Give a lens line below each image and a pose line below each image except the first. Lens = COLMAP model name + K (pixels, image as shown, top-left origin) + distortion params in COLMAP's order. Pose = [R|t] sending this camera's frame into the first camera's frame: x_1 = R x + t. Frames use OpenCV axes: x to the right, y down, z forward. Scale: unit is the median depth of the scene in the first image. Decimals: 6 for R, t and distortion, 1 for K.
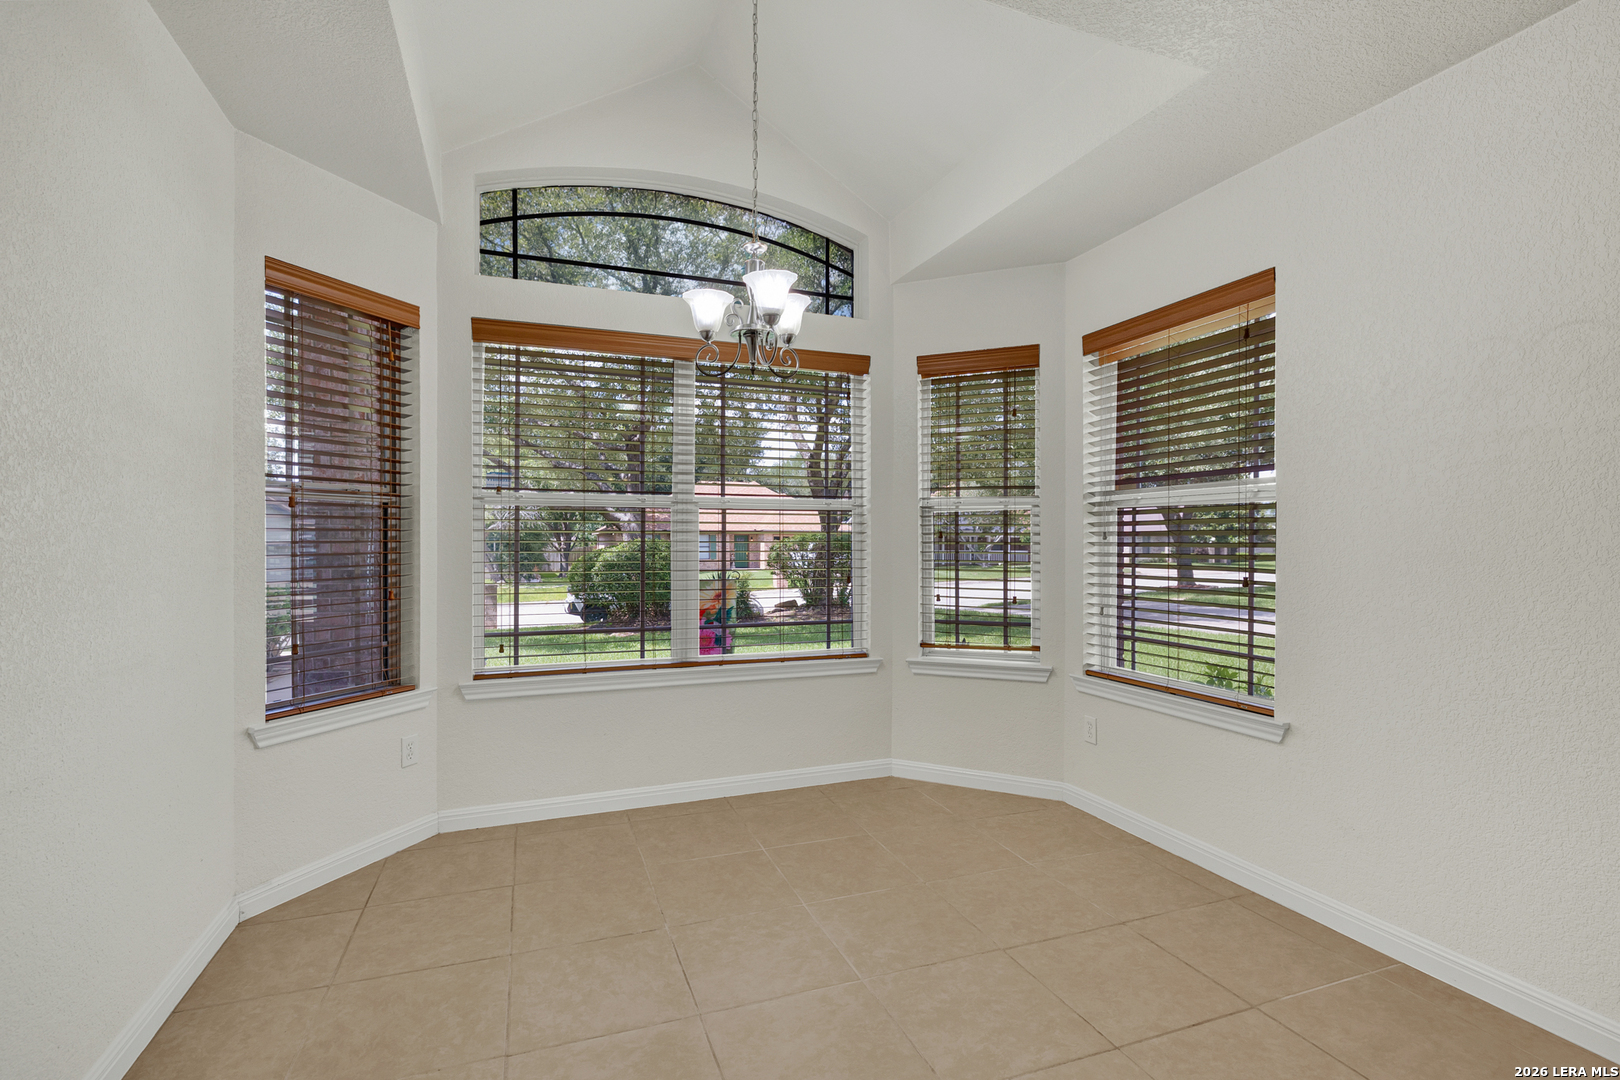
lens RADIAL K [[736.1, 0, 807.1], [0, 736.1, 530.3], [0, 0, 1]] dist [0.000014, 0.000027]
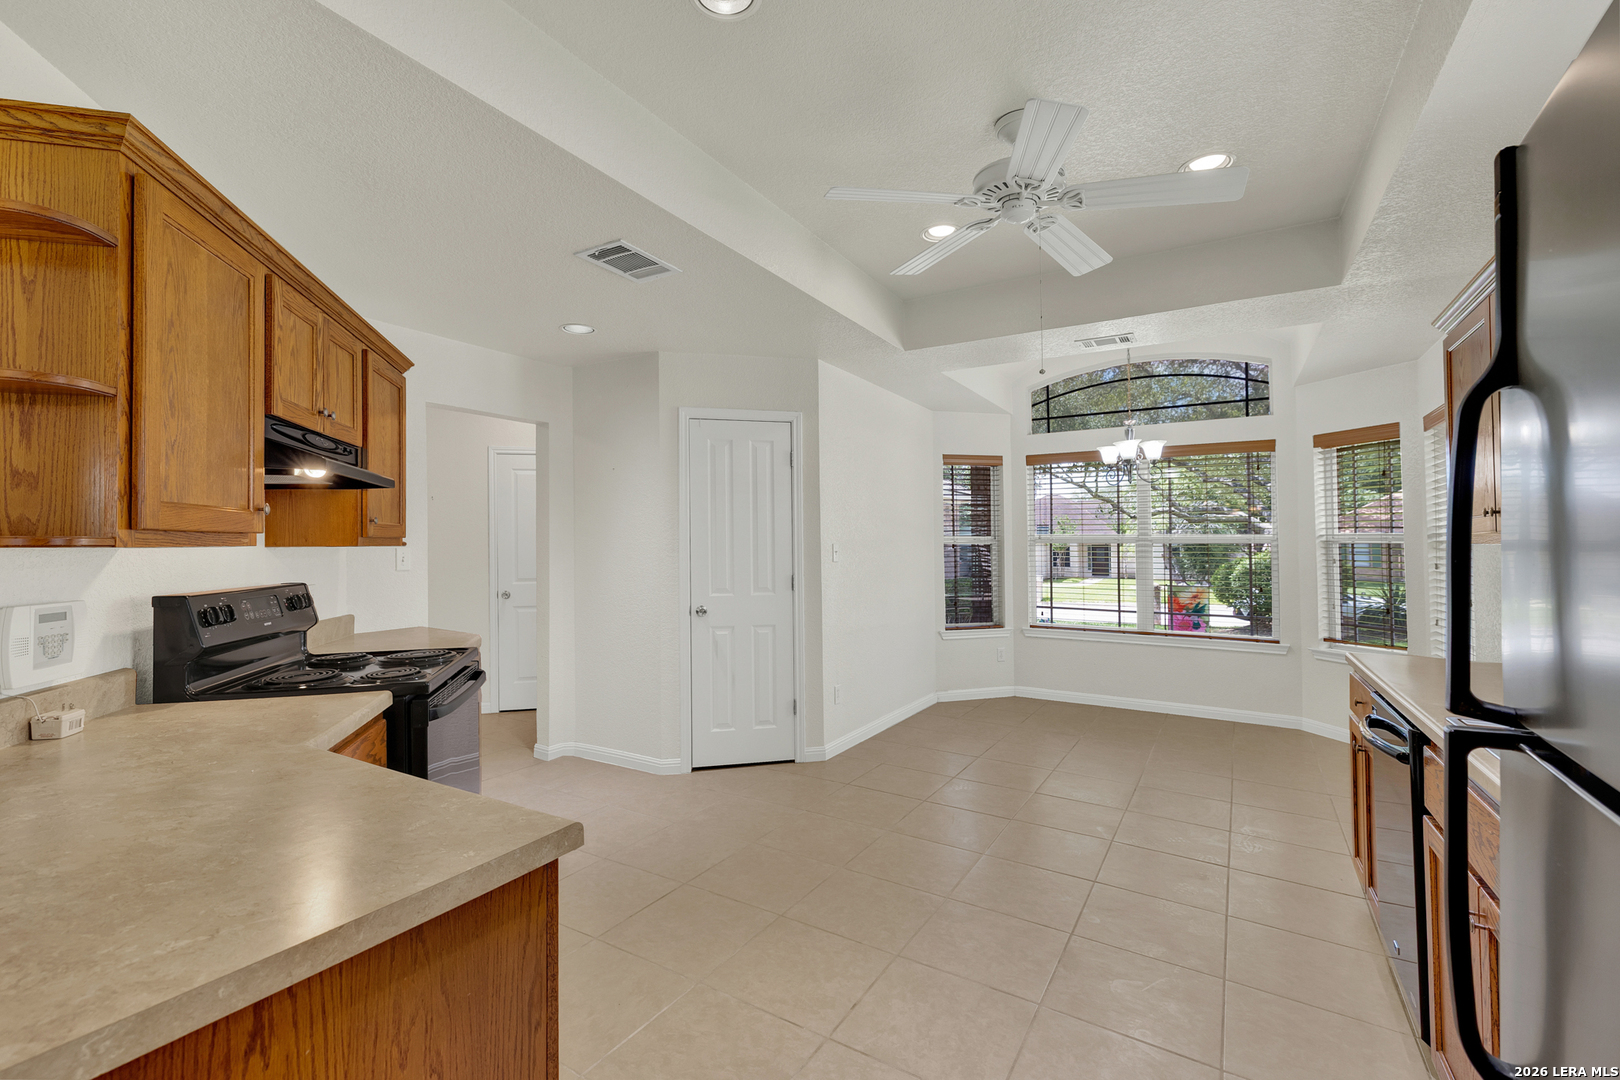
lens RADIAL K [[706.6, 0, 810.0], [0, 706.6, 540.0], [0, 0, 1]] dist [-0.002727, 0.000053]
pose [[0.620426, -0.003980, -0.784255, 0.687152], [0.010640, 0.999938, 0.003342, -0.055099], [0.784193, -0.010418, 0.620430, -0.683604]]
